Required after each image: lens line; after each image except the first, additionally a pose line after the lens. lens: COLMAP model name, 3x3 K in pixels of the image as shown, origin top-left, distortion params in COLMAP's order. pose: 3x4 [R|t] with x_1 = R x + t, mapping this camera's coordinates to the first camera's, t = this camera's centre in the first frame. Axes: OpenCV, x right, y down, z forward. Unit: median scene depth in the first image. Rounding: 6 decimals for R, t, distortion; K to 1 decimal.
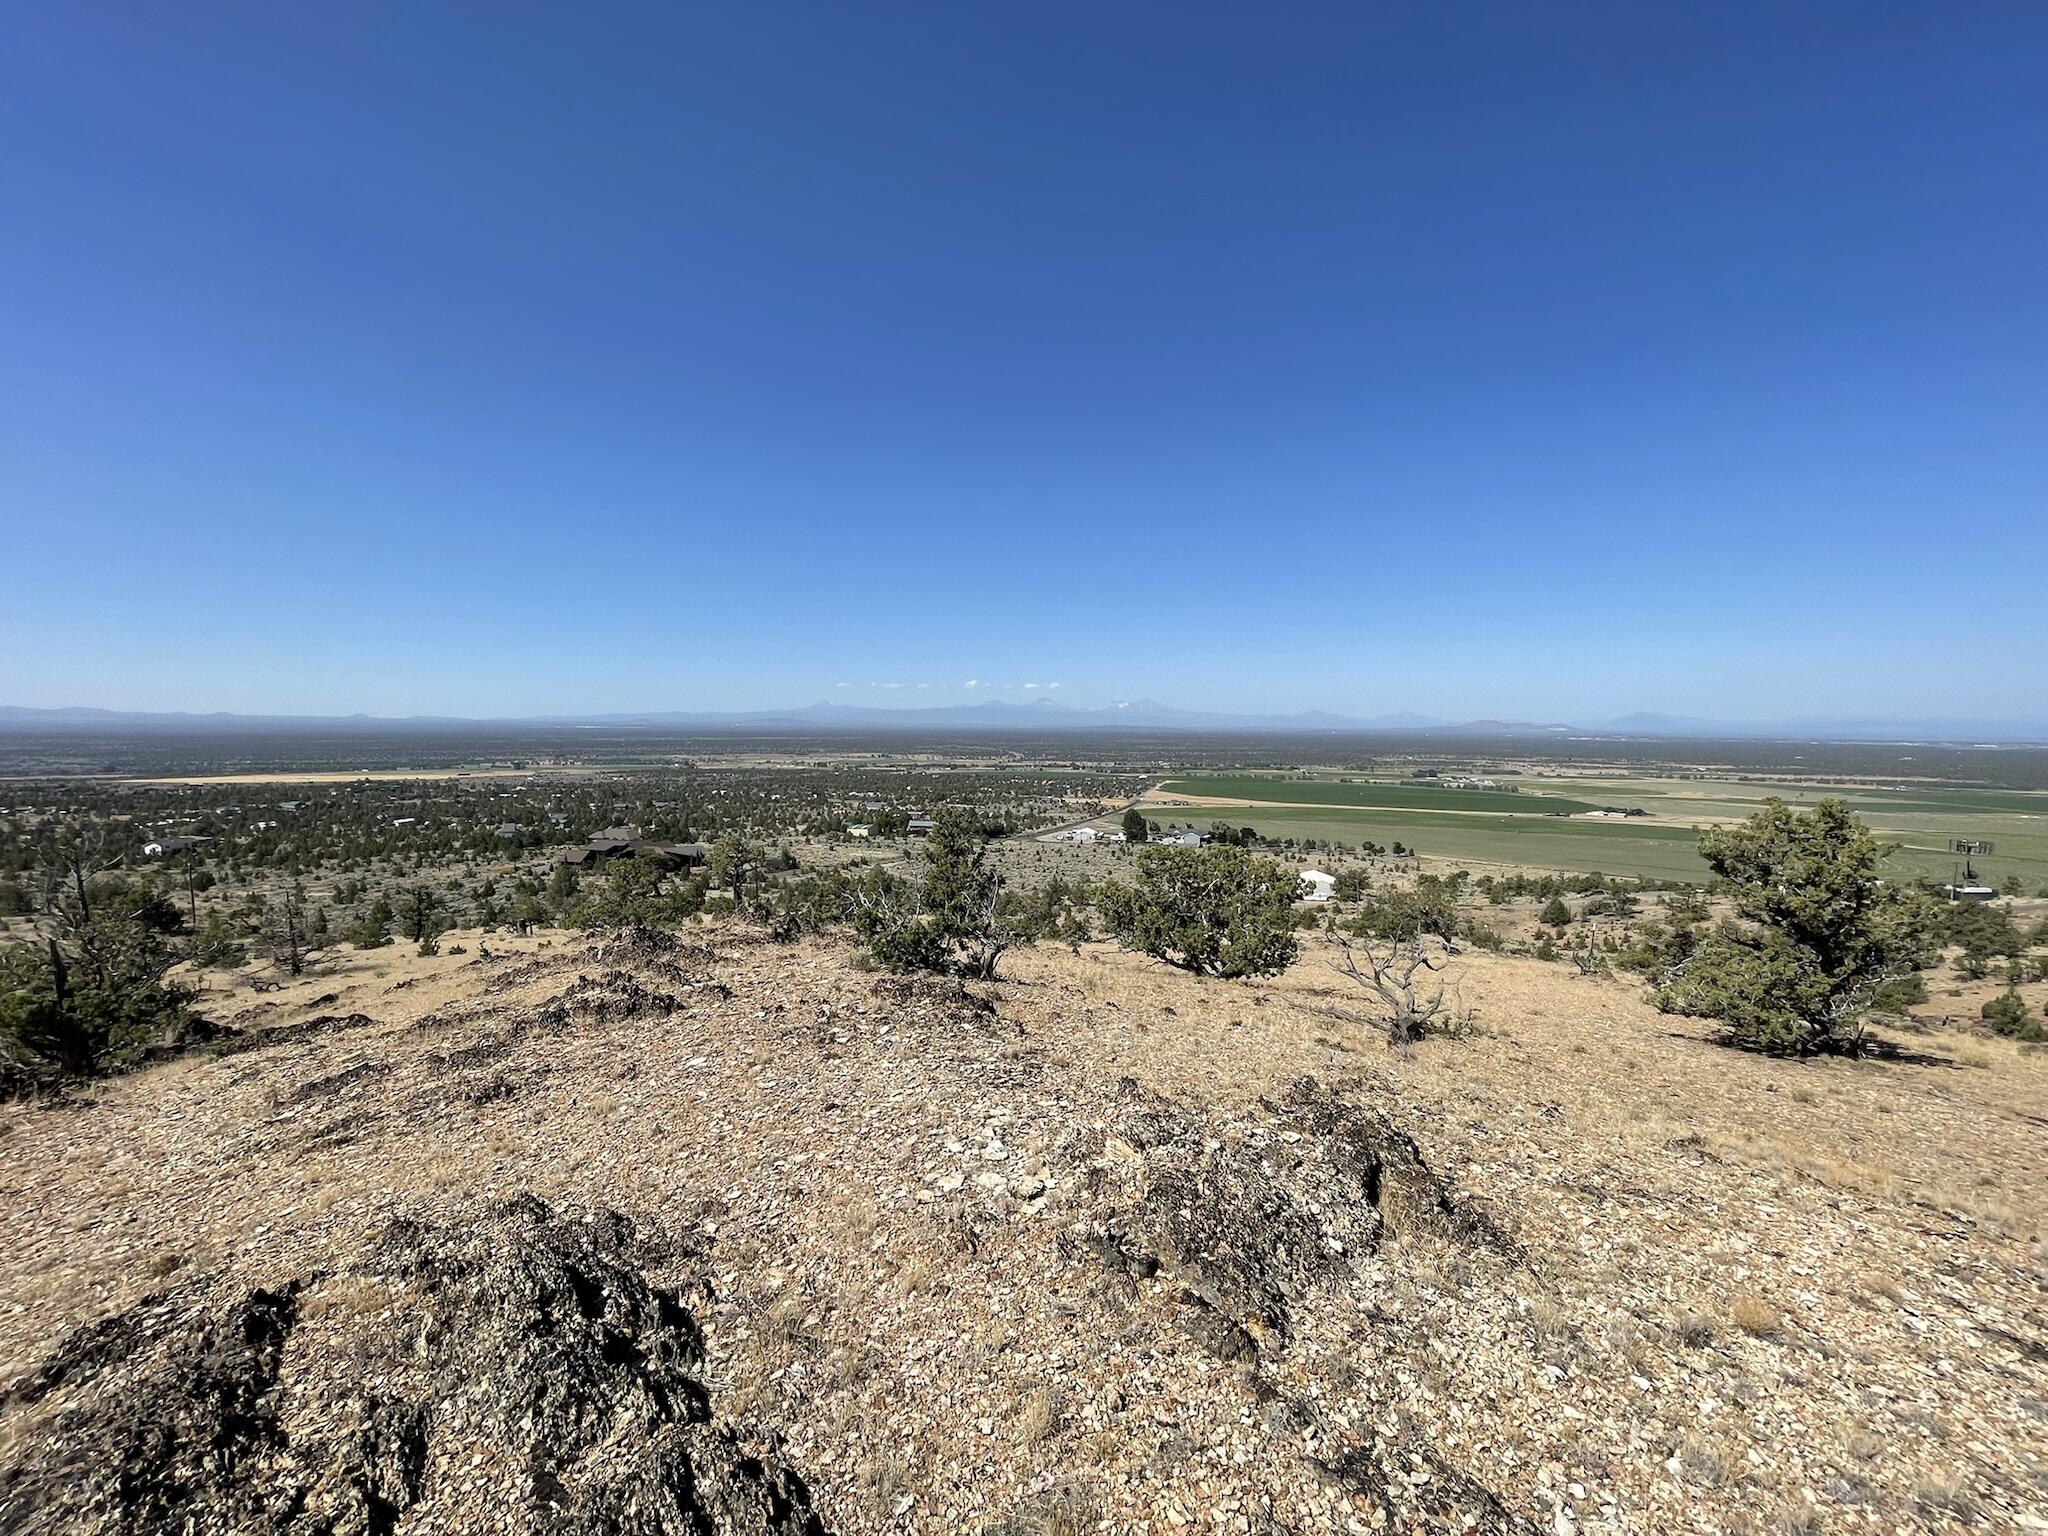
lens RADIAL K [[825.4, 0, 1022.9], [0, 825.4, 771.9], [0, 0, 1]] dist [-0.007572, 0.000294]
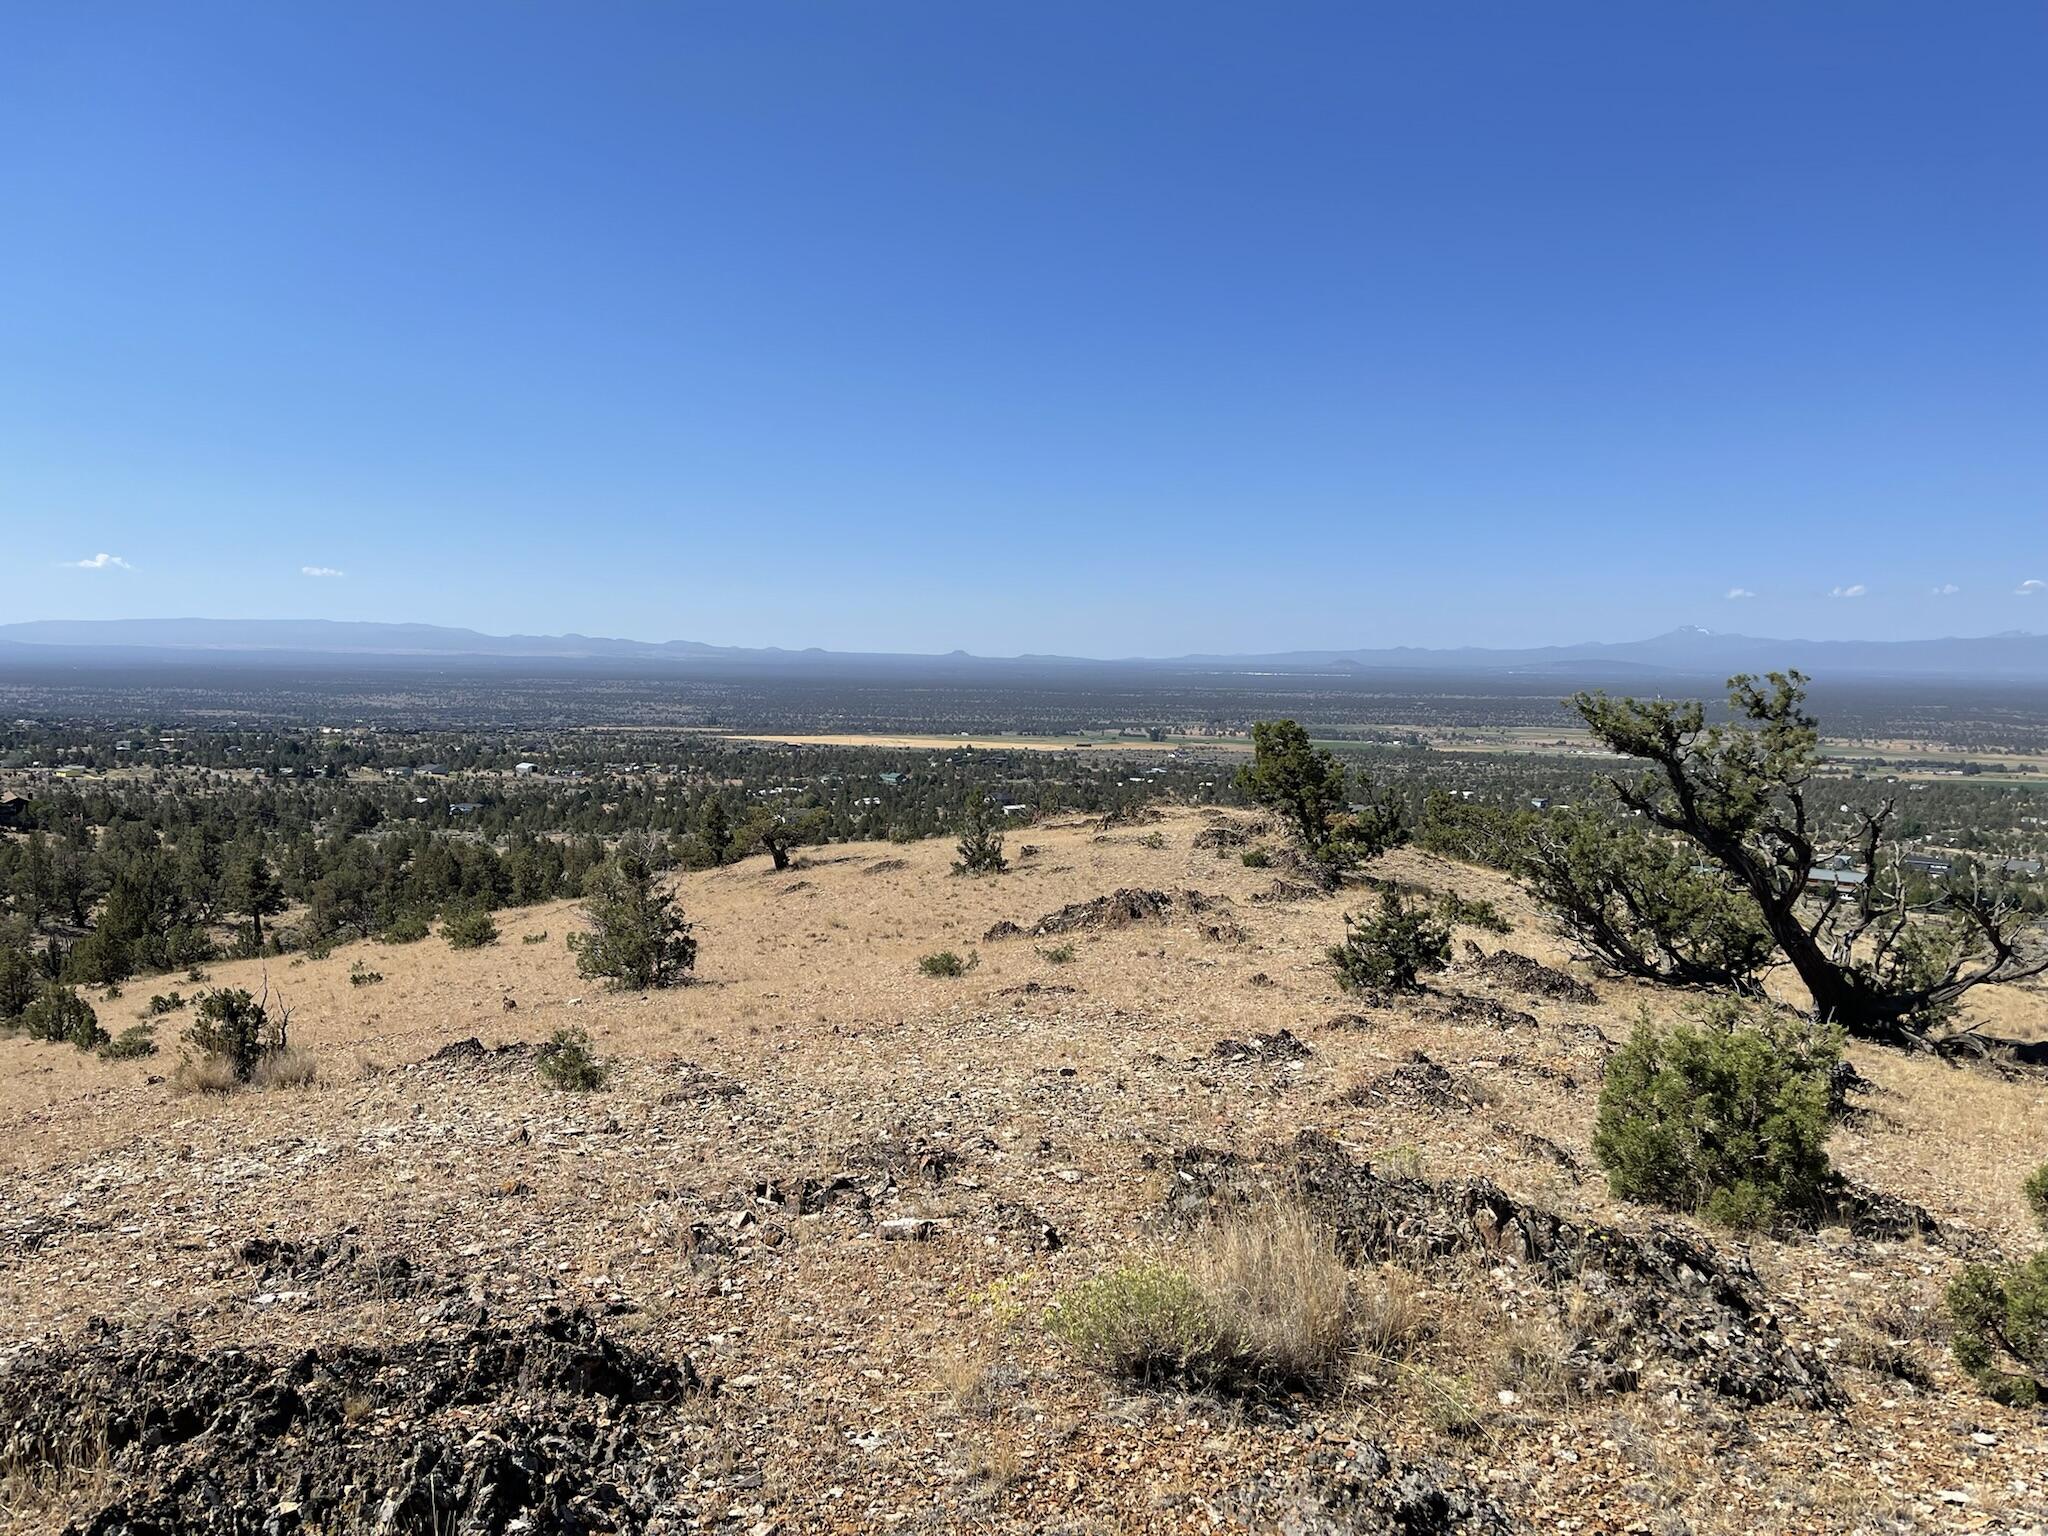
lens RADIAL K [[1551.4, 0, 1011.1], [0, 1551.4, 773.0], [0, 0, 1]] dist [0.065299, -0.087002]
pose [[0.799588, 0.048942, -0.598552, 0.236796], [-0.044165, 0.998767, 0.022668, -0.003212], [0.598923, 0.008310, 0.800763, -0.398468]]
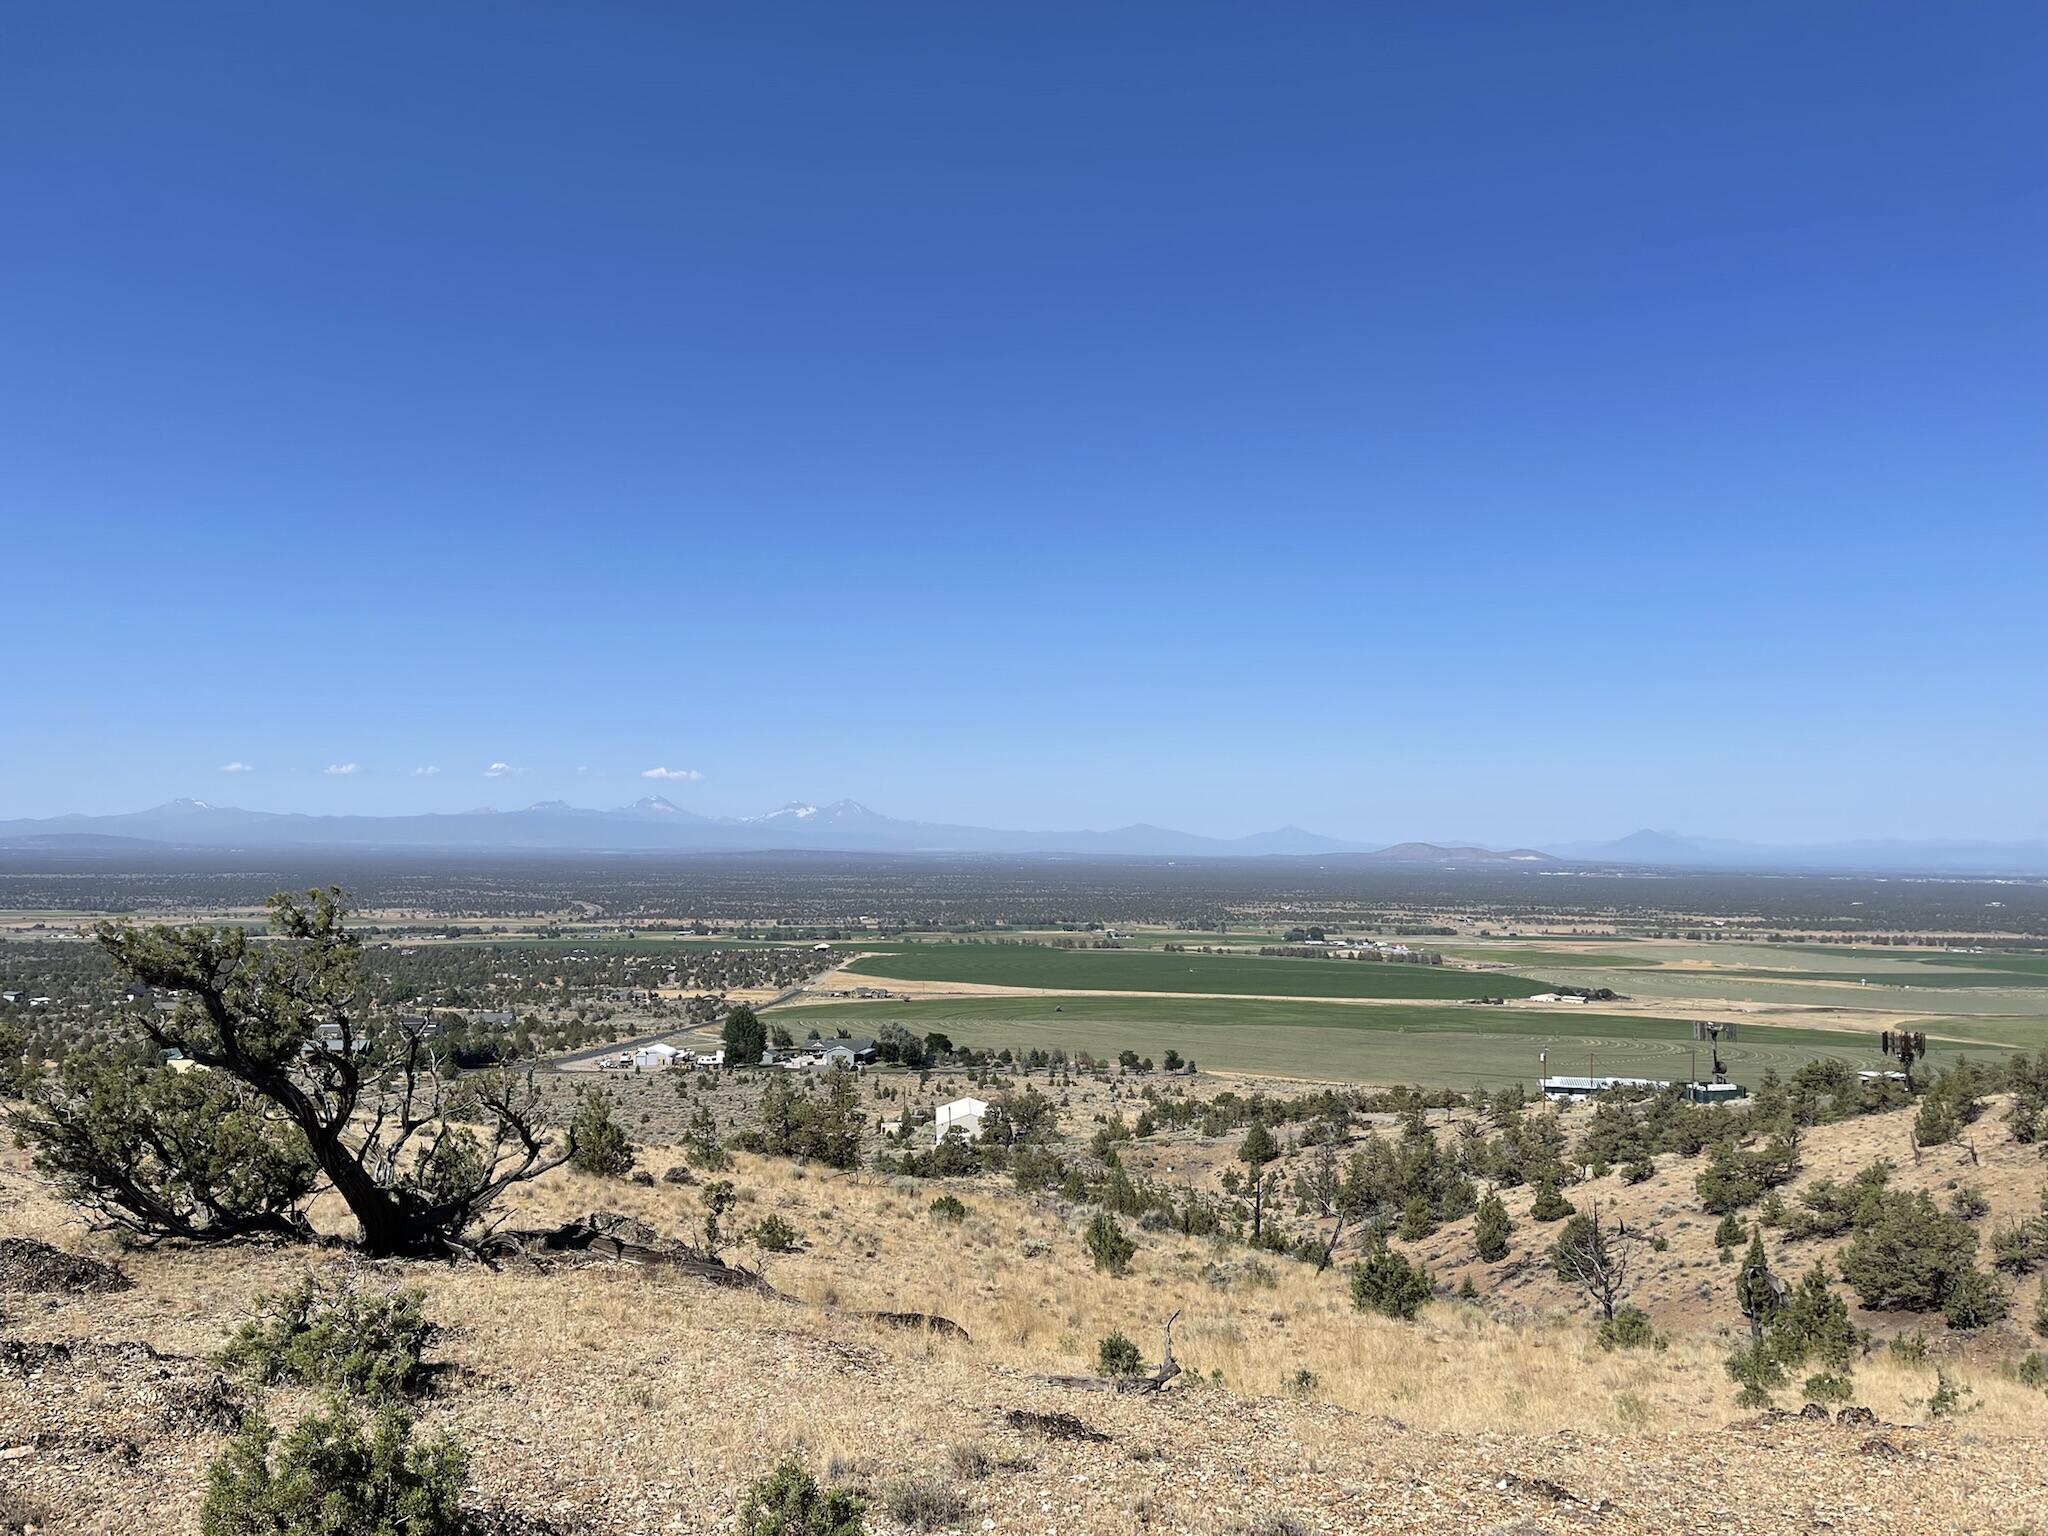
lens RADIAL K [[1538.0, 0, 1024.0], [0, 1538.0, 768.0], [0, 0, 1]] dist [0.078569, -0.115370]
pose [[0.967063, 0.015713, 0.254051, 0.230694], [0.011962, 0.994184, -0.107025, -0.008409], [-0.254256, 0.106539, 0.961251, -0.390444]]
